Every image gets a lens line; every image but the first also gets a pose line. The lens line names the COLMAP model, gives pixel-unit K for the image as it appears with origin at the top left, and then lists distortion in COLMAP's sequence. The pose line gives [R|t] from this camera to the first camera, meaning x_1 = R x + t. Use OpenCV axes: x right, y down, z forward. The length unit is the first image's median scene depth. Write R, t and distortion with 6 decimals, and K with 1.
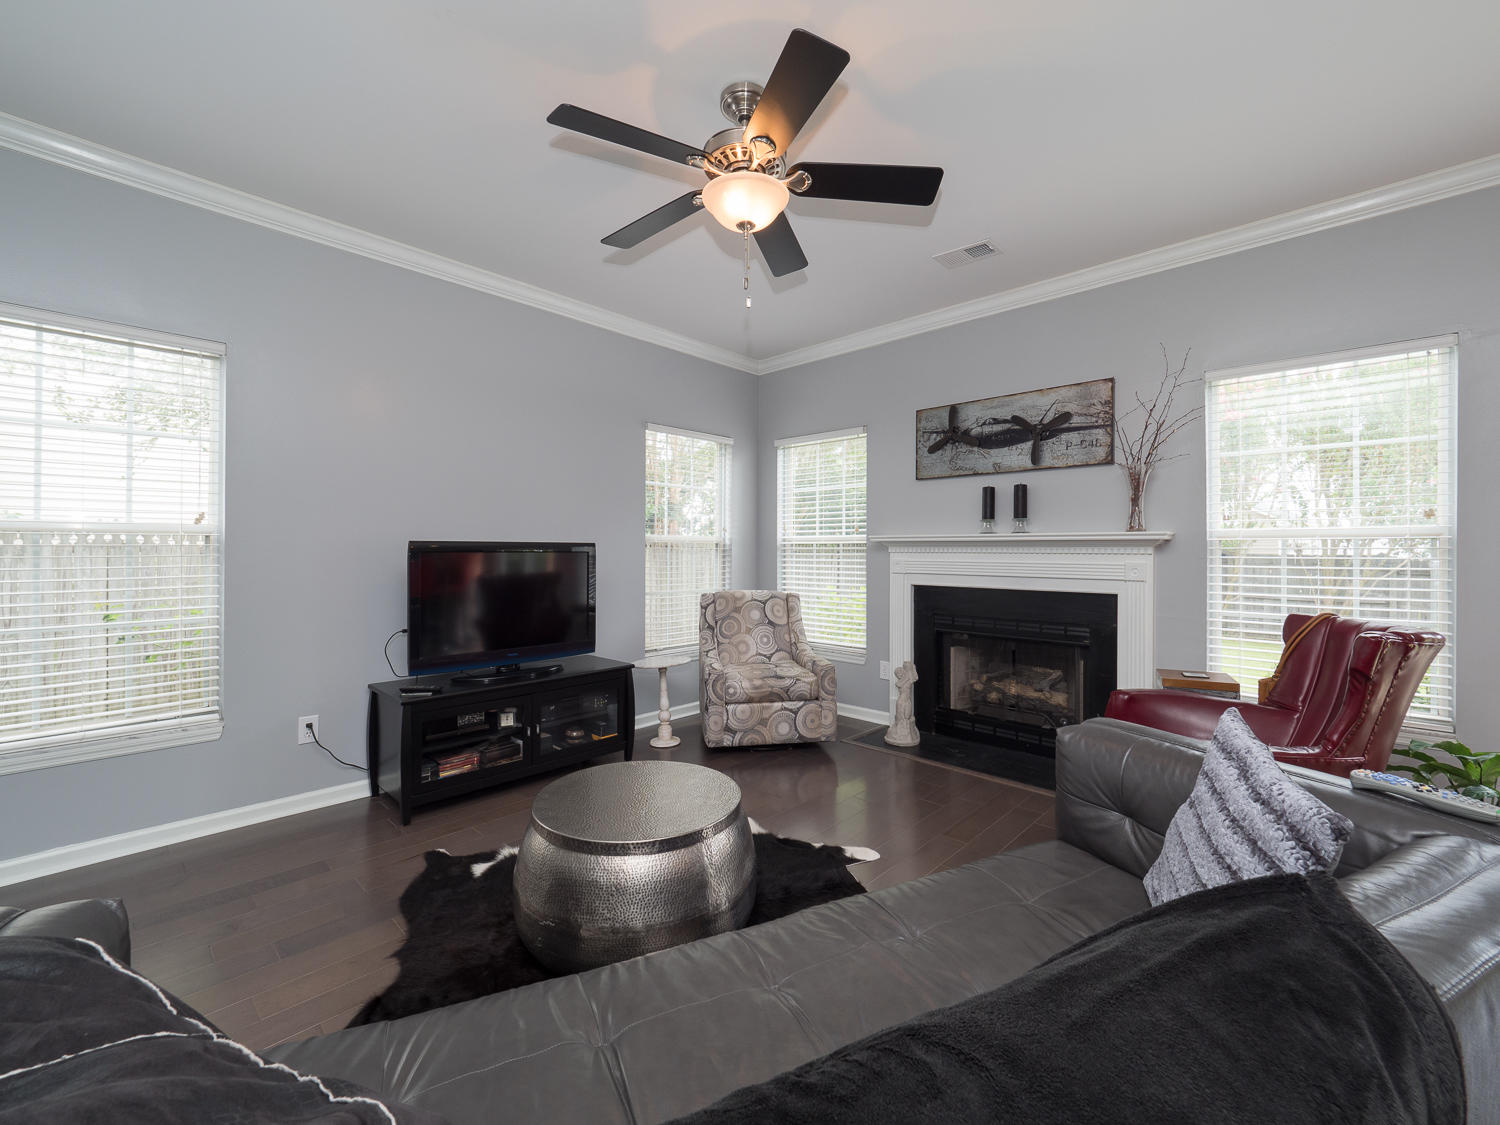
lens RADIAL K [[629.4, 0, 747.9], [0, 629.4, 550.2], [0, 0, 1]] dist [0.000369, -0.007466]
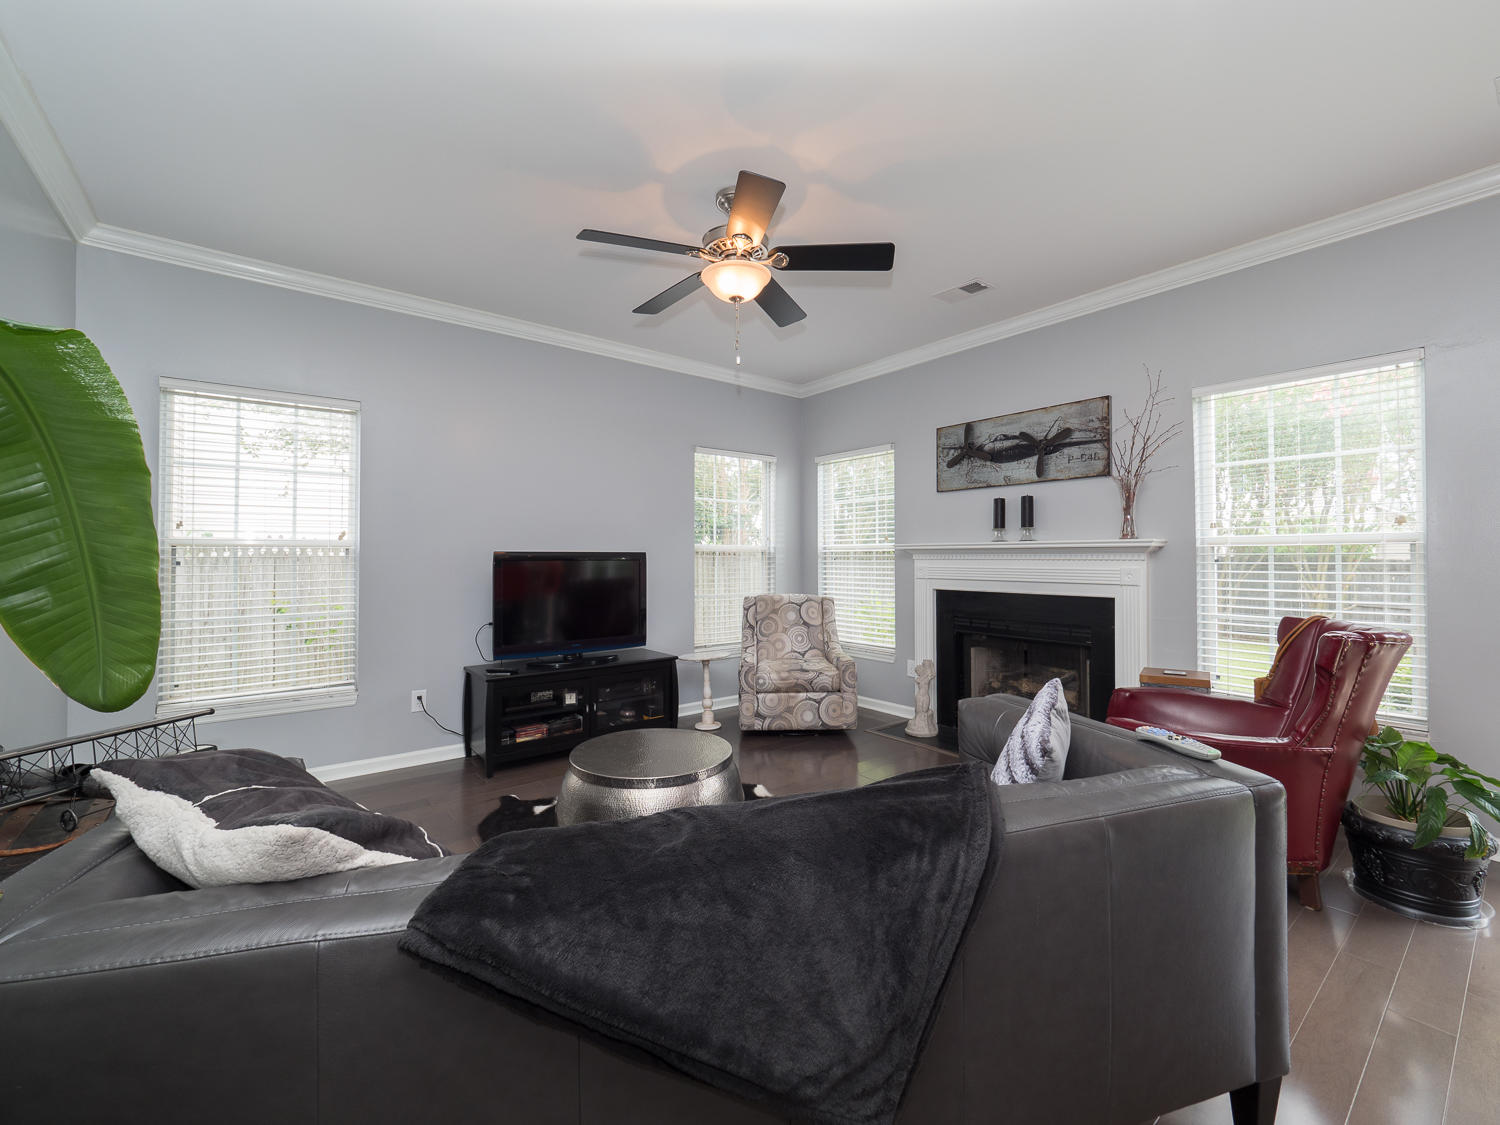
lens RADIAL K [[629.4, 0, 747.9], [0, 629.4, 550.2], [0, 0, 1]] dist [0.000369, -0.007466]
pose [[0.989828, -0.006049, -0.142137, 0.116797], [0.004219, 0.999904, -0.013175, 0.000958], [0.142204, 0.012441, 0.989759, -0.138392]]
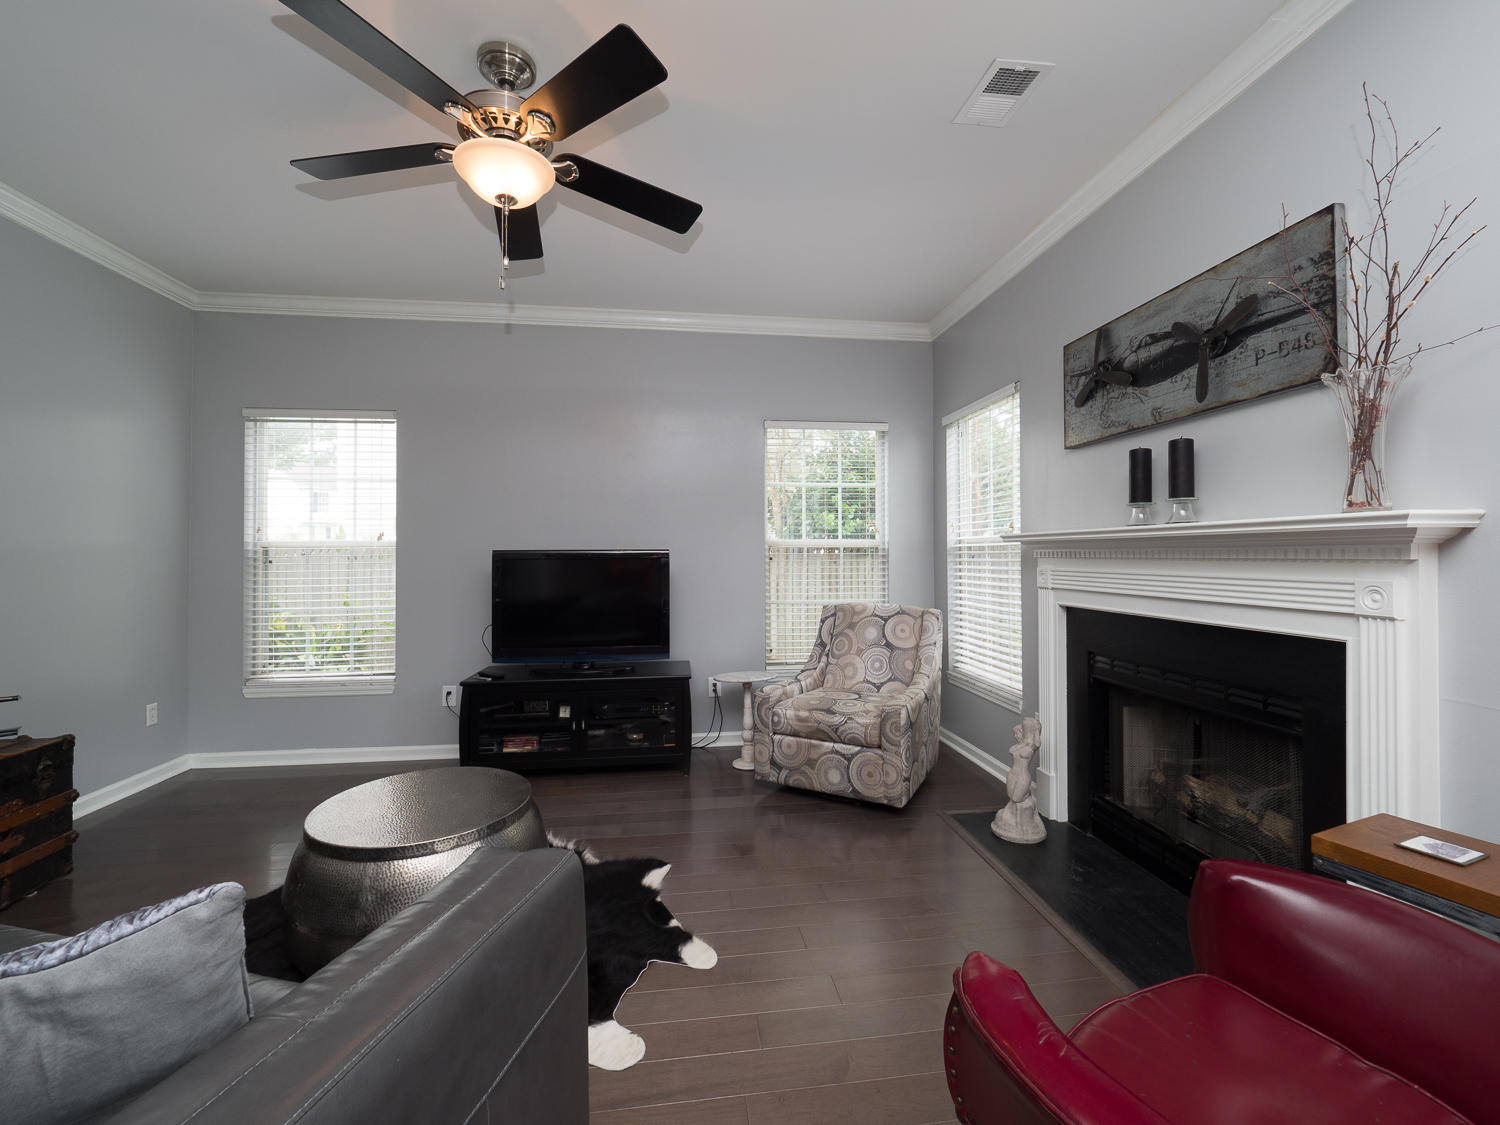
lens RADIAL K [[629.4, 0, 747.9], [0, 629.4, 550.2], [0, 0, 1]] dist [0.000369, -0.007466]
pose [[0.777722, -0.010856, -0.628514, 0.503610], [0.006781, 0.999938, -0.008881, -0.000586], [0.628571, 0.002644, 0.777747, 0.313536]]
